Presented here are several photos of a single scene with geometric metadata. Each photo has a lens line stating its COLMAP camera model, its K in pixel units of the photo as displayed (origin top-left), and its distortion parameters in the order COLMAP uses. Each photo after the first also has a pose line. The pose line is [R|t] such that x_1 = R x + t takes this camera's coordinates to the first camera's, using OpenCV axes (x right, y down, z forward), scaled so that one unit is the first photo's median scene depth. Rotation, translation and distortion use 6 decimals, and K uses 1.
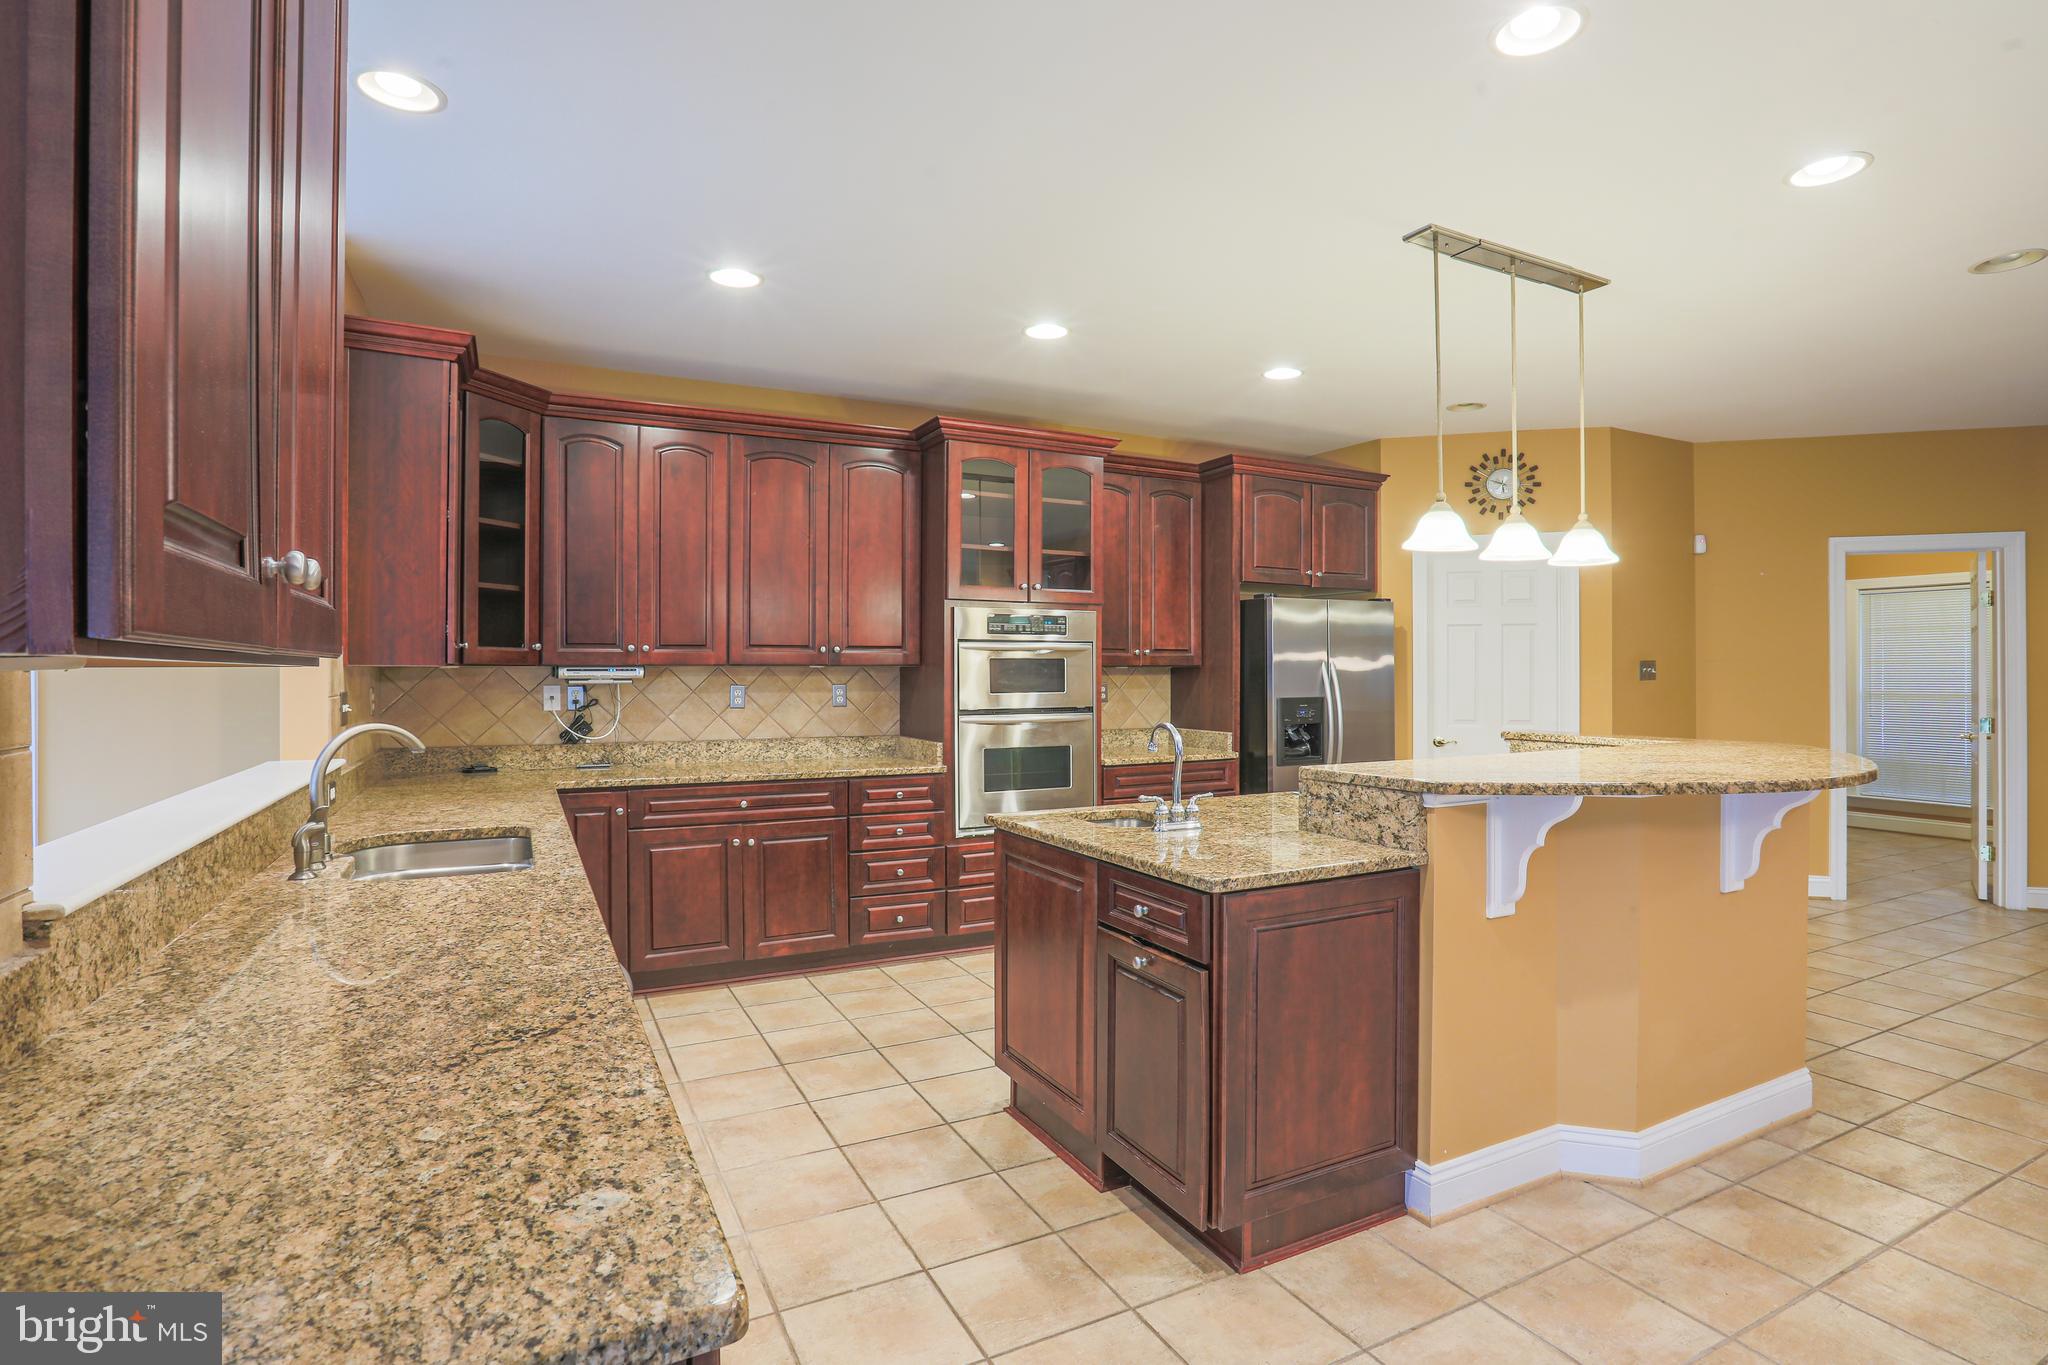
lens RADIAL K [[995.8, 0, 1039.9], [0, 995.8, 681.3], [0, 0, 1]] dist [-0.079868, 0.034550]
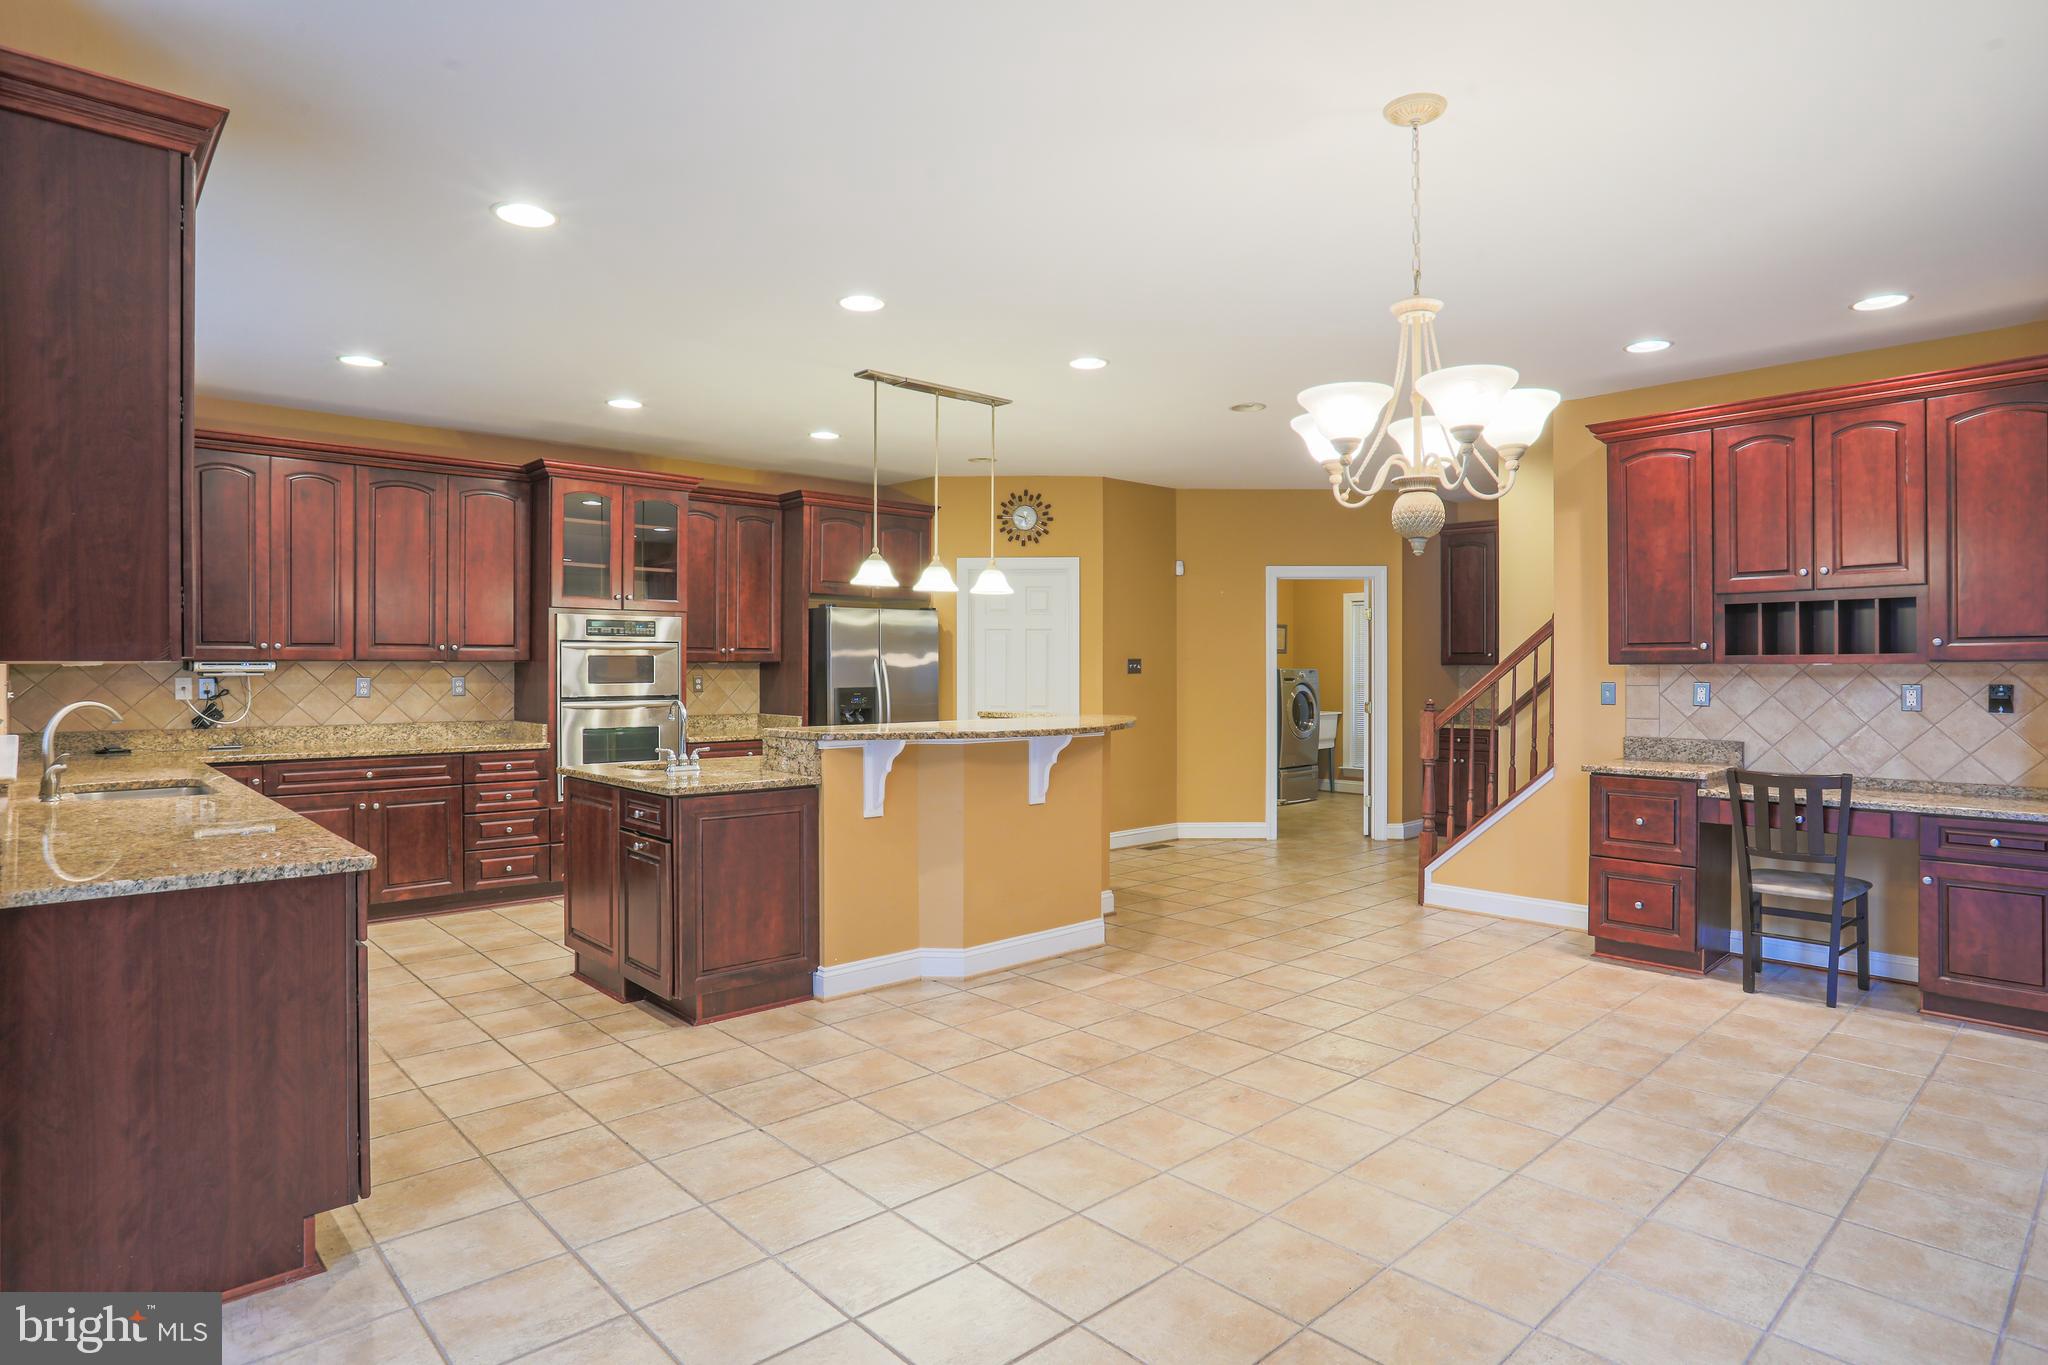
lens RADIAL K [[1092.1, 0, 1020.9], [0, 1092.1, 670.7], [0, 0, 1]] dist [-0.078437, 0.047759]
pose [[0.966170, -0.000020, 0.257908, 0.126823], [0.001024, 0.999992, -0.003760, 0.001514], [-0.257906, 0.003897, 0.966162, -0.442234]]
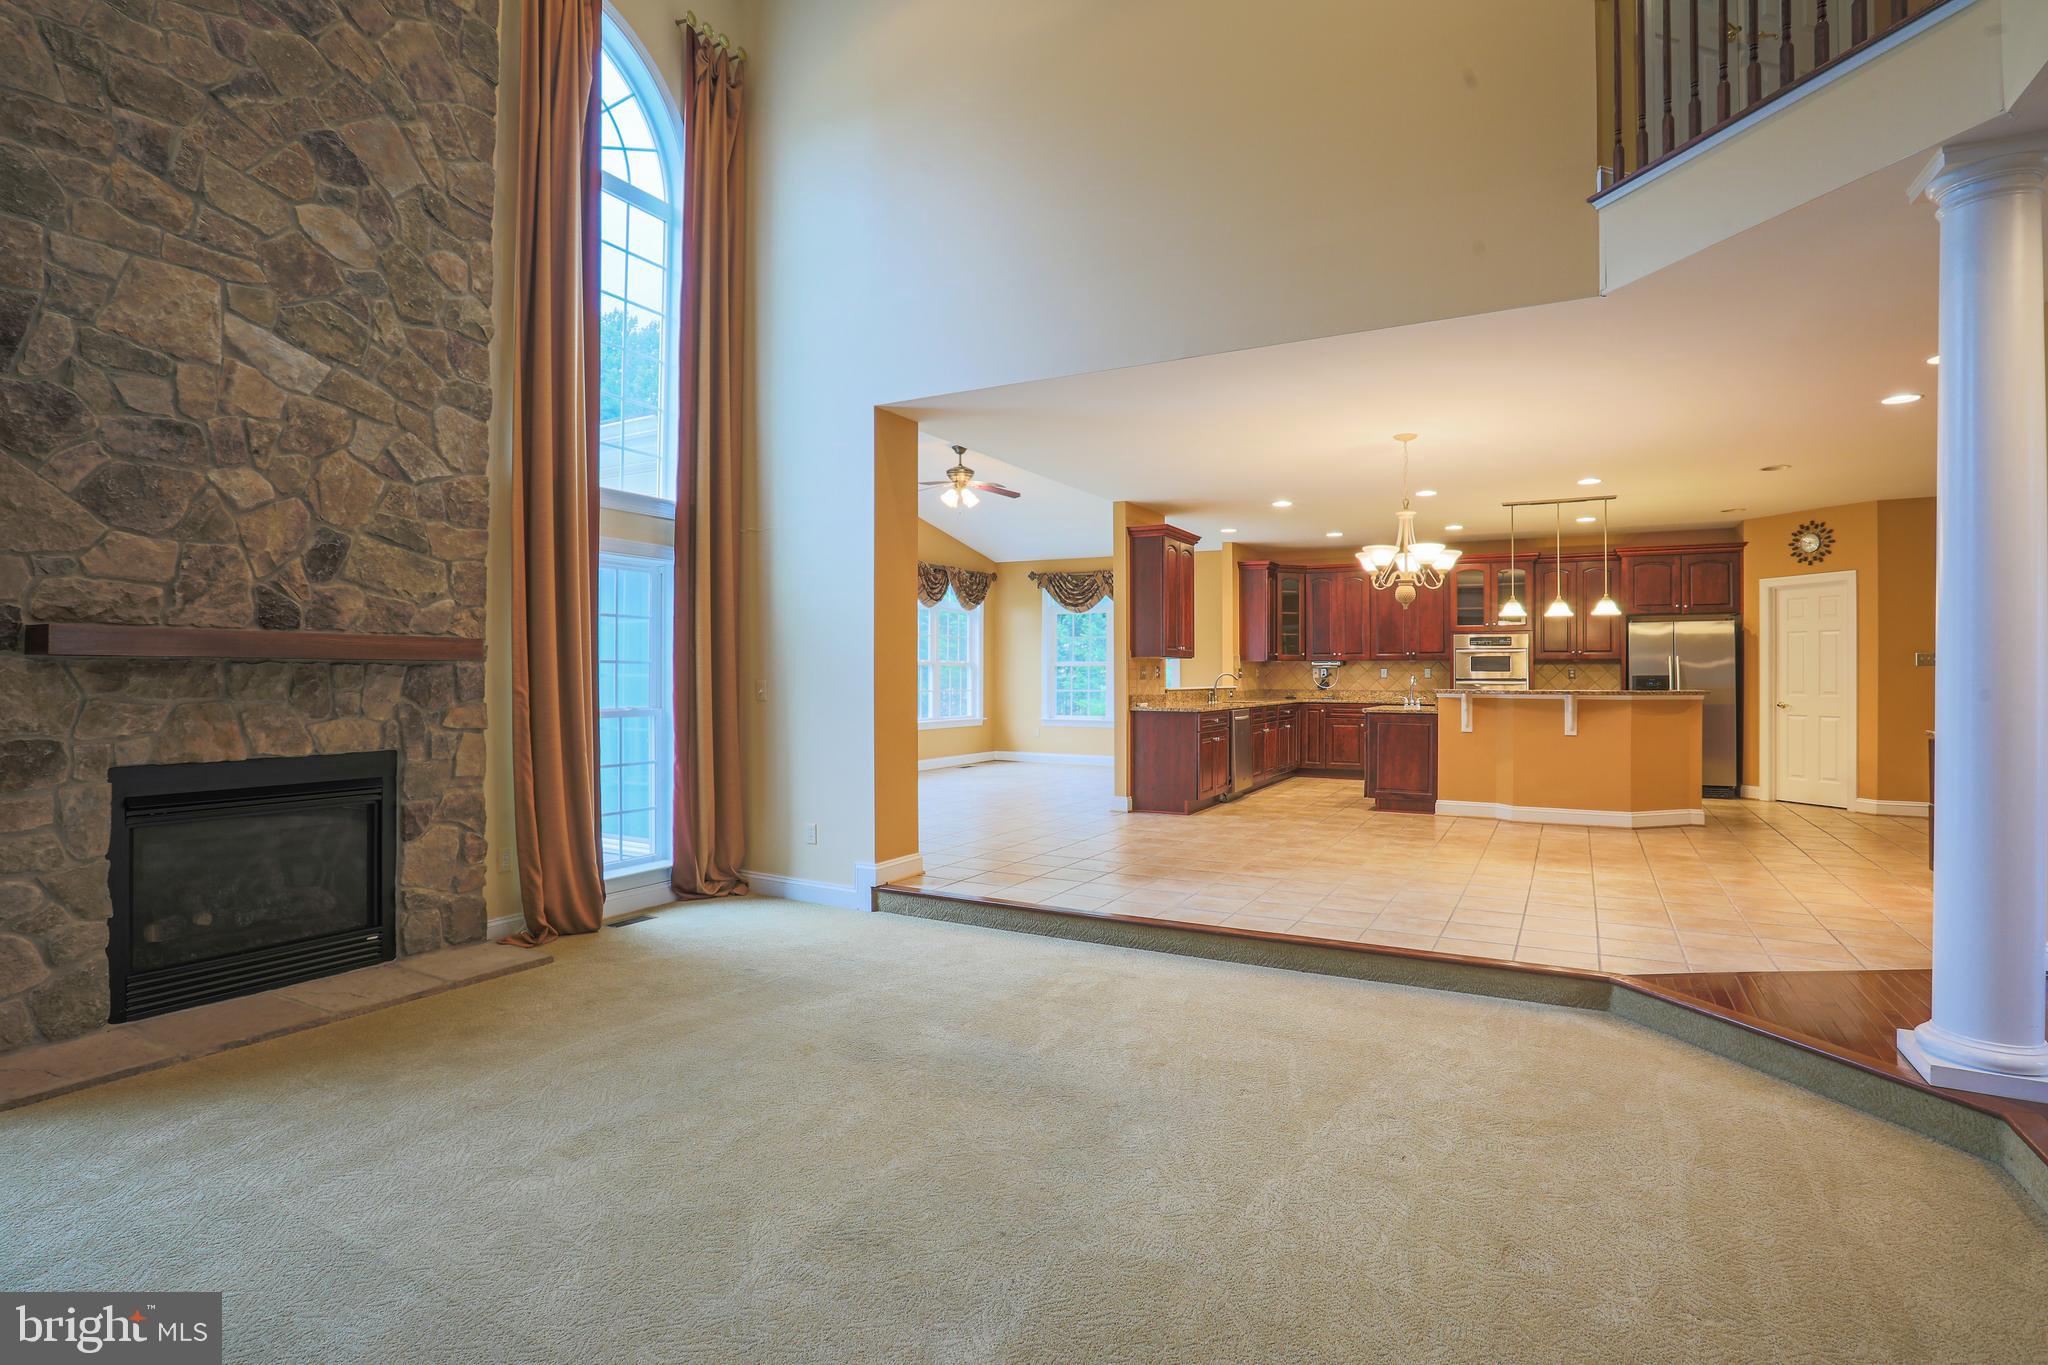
lens RADIAL K [[966.9, 0, 1057.7], [0, 966.9, 676.2], [0, 0, 1]] dist [-0.074644, 0.038367]
pose [[0.564909, 0.003344, -0.825147, 1.268768], [-0.008077, 0.999966, -0.001478, 0.034639], [0.825114, 0.007500, 0.564917, -1.073349]]
